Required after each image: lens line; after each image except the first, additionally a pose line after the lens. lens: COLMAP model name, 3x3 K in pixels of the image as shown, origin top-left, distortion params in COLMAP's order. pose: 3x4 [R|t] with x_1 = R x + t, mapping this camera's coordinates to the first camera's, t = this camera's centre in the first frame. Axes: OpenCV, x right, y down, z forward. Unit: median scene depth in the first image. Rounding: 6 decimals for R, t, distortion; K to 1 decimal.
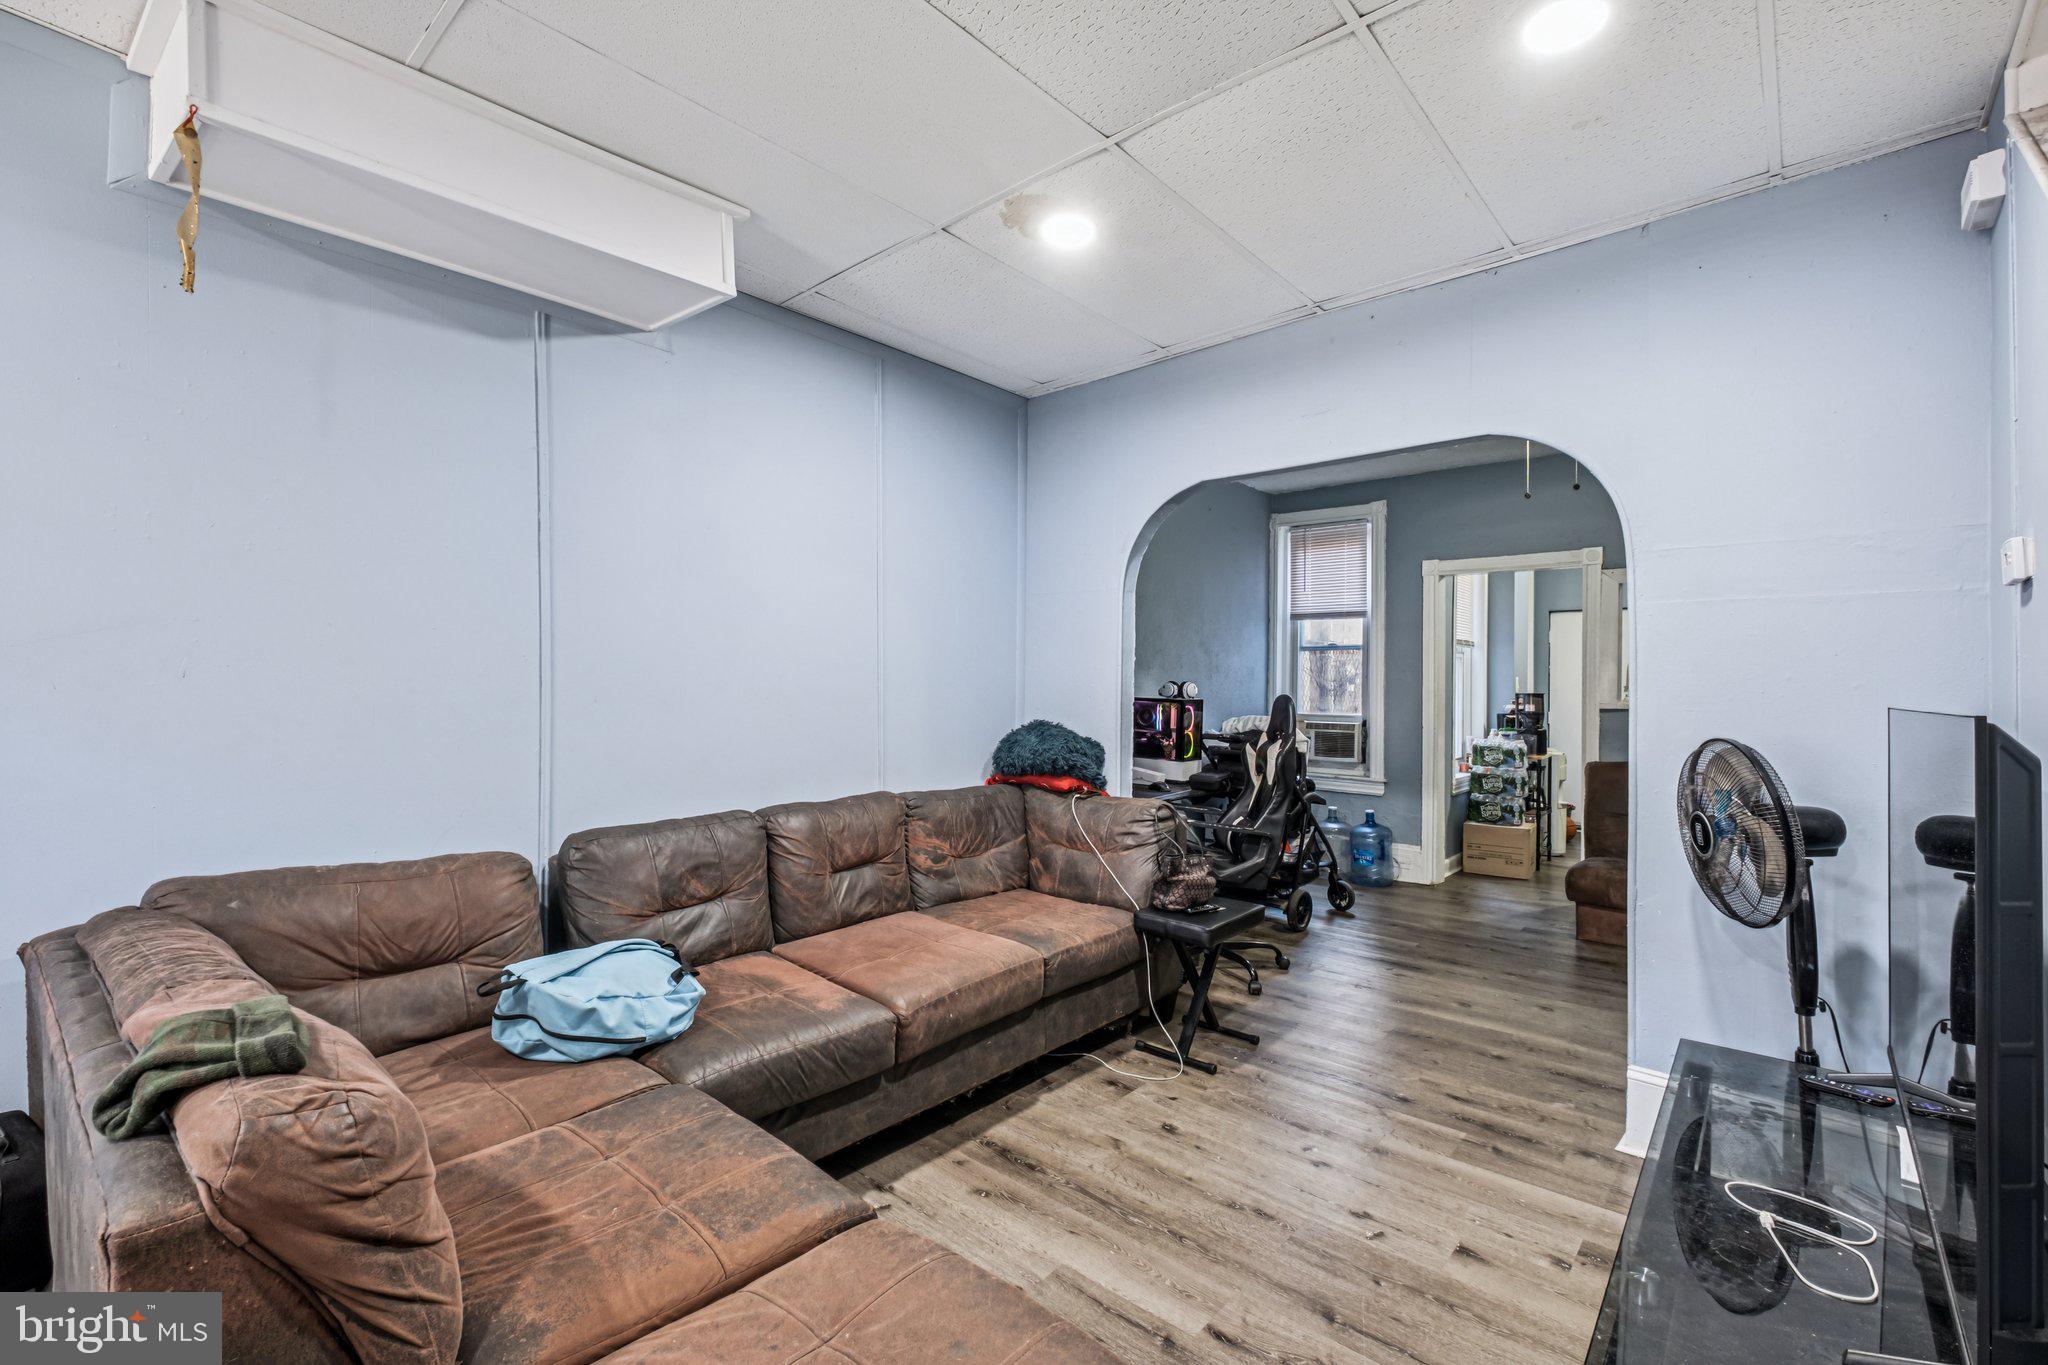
lens RADIAL K [[898.2, 0, 1010.6], [0, 898.2, 684.2], [0, 0, 1]] dist [0.000939, 0.000234]
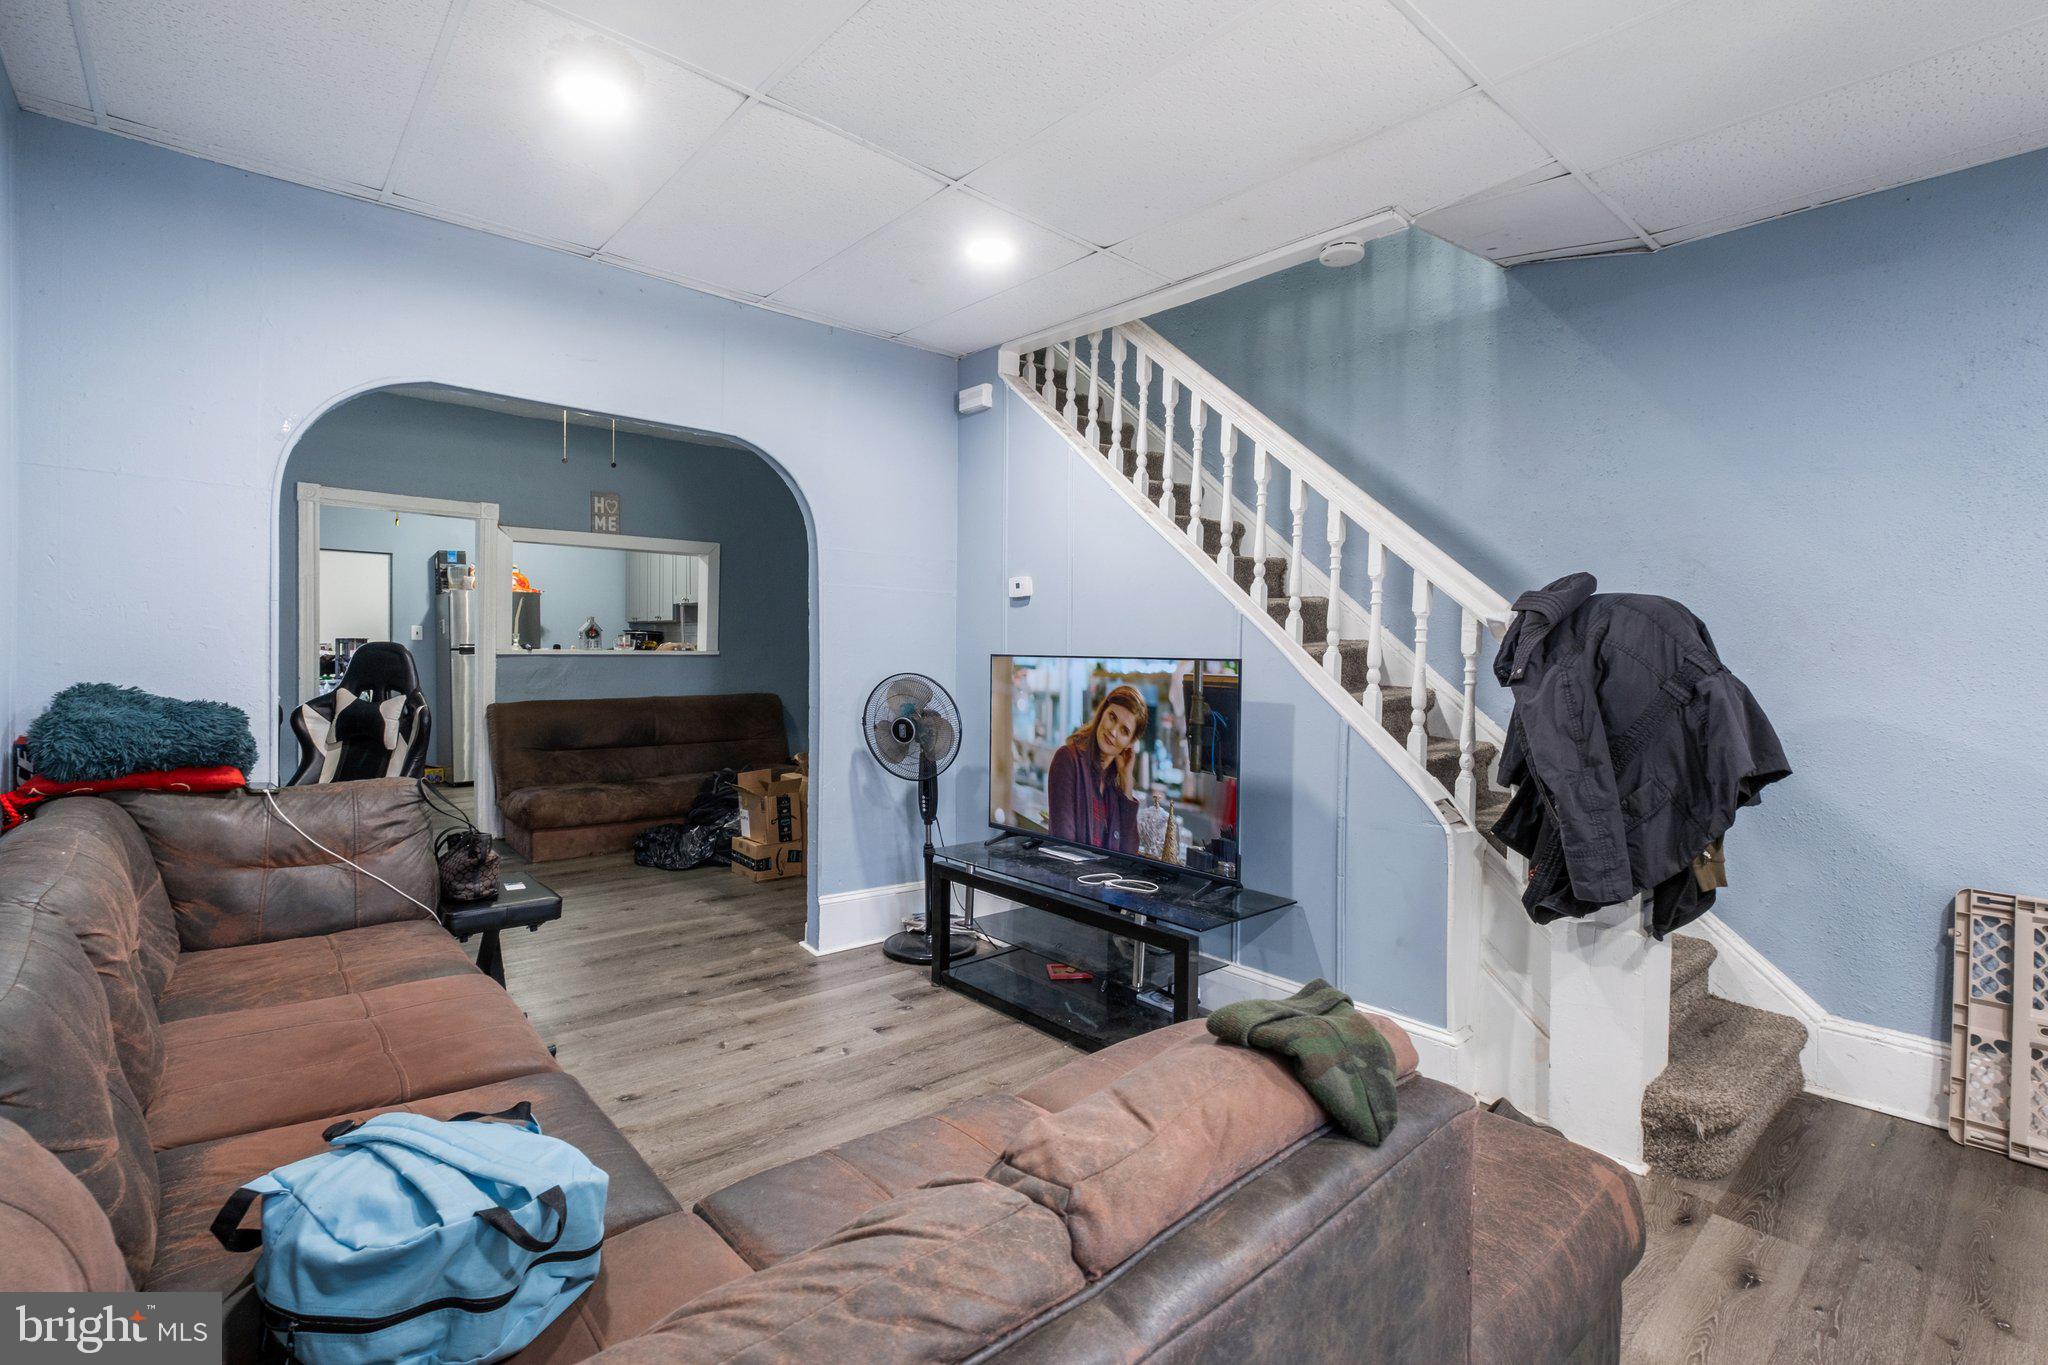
lens RADIAL K [[924.9, 0, 1019.9], [0, 924.9, 671.4], [0, 0, 1]] dist [0.001103, -0.000291]
pose [[0.128241, -0.028777, 0.991325, -0.364201], [-0.020691, 0.999284, 0.031684, -0.000310], [-0.991527, -0.024575, 0.127554, 0.232977]]
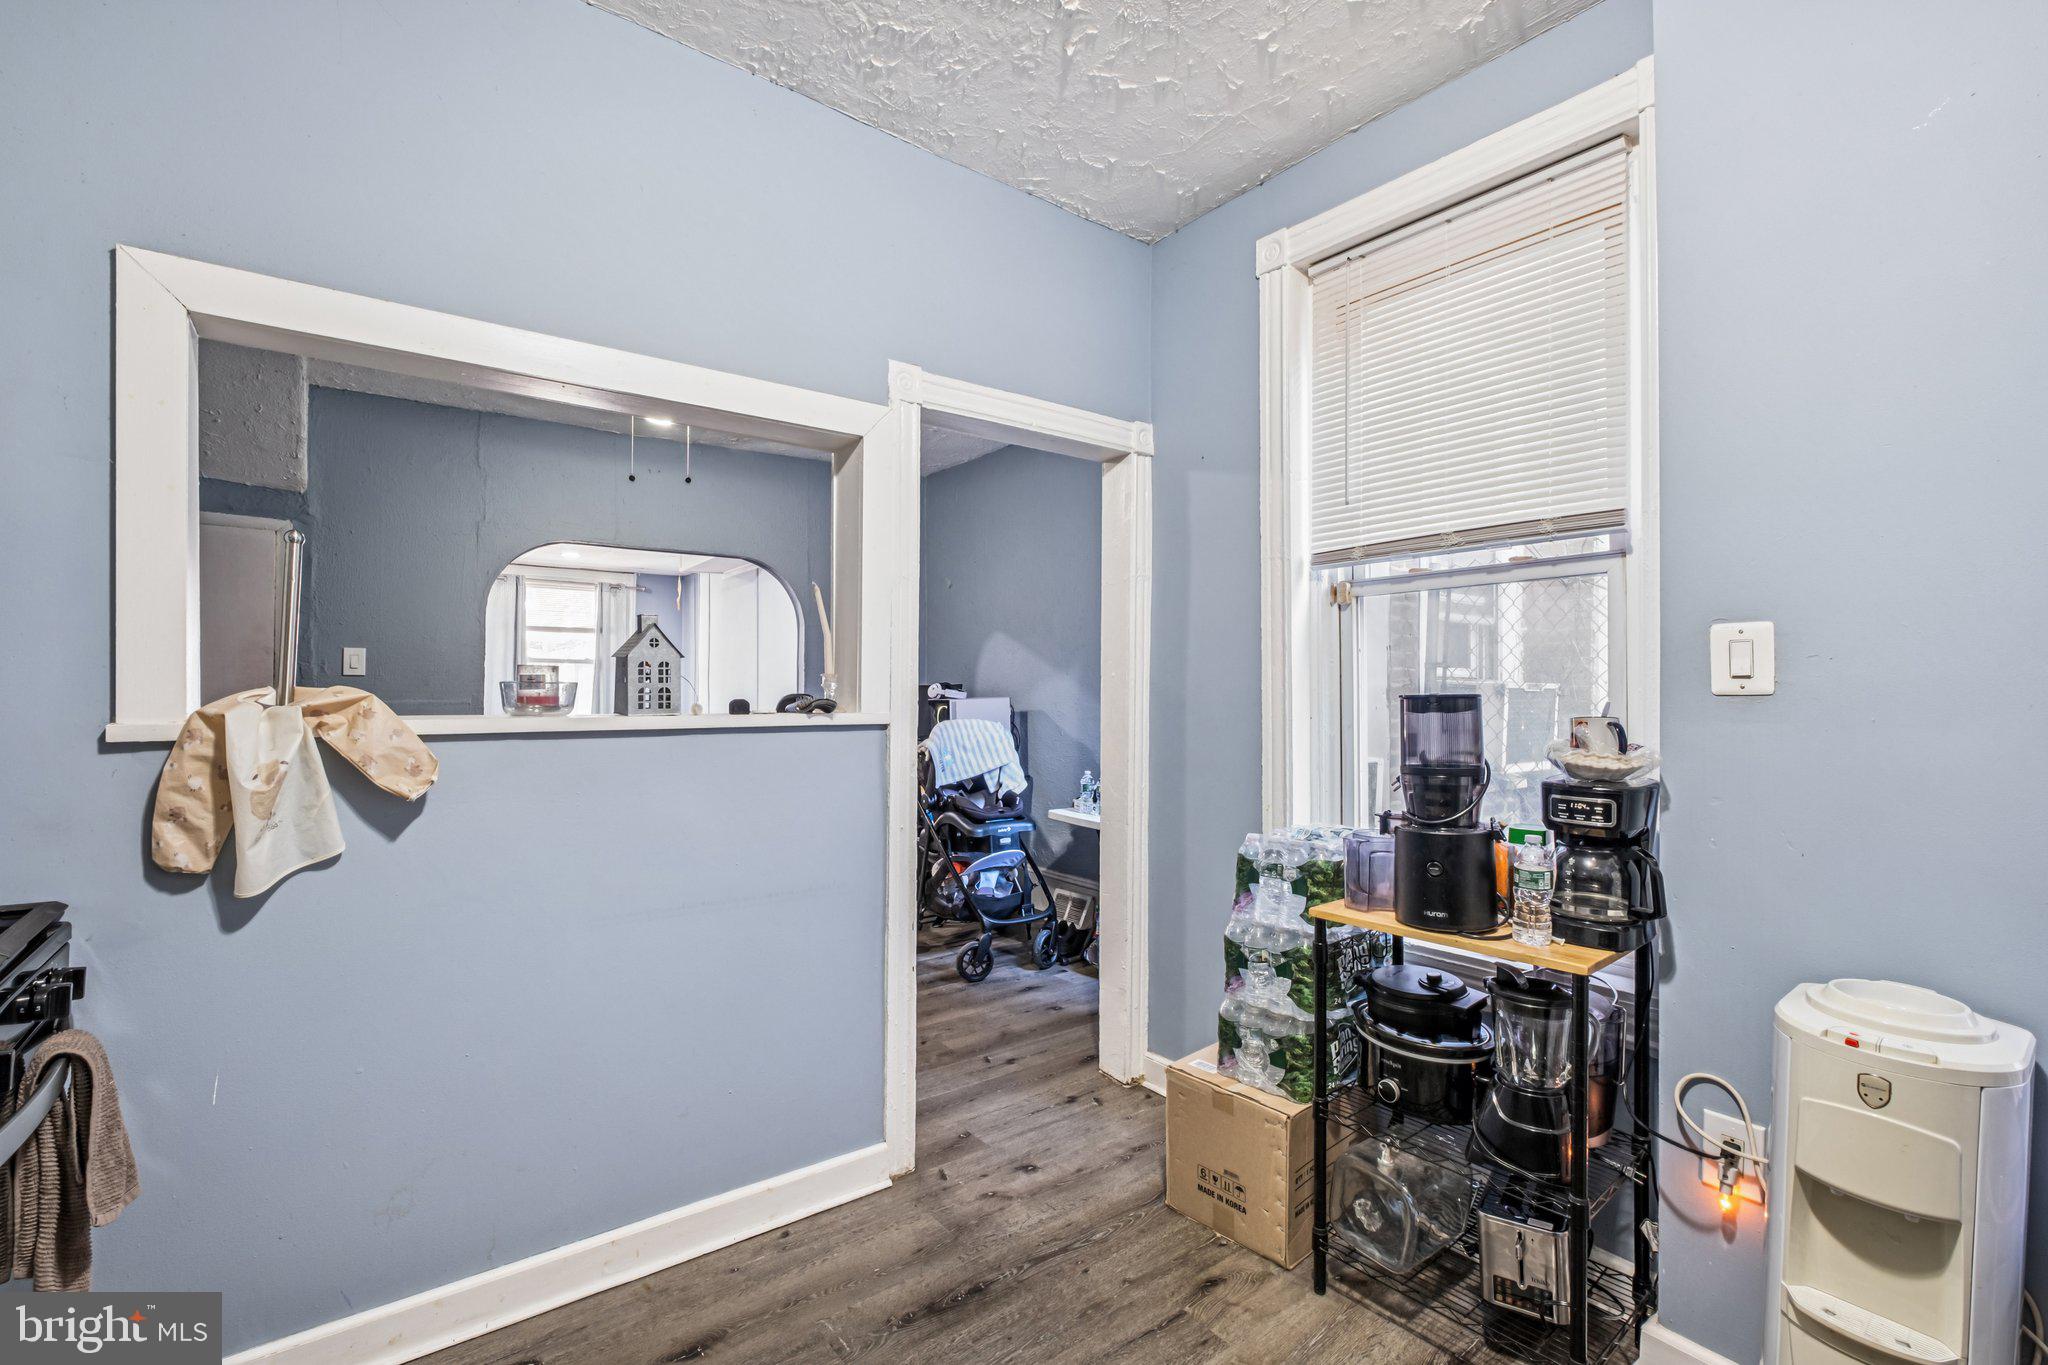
lens RADIAL K [[898.2, 0, 1010.6], [0, 898.2, 684.2], [0, 0, 1]] dist [0.000939, 0.000234]
pose [[-0.198867, -0.017263, -0.979874, 1.090001], [-0.000912, 0.999848, -0.017430, 0.014756], [0.980026, -0.002572, -0.198853, 1.161866]]
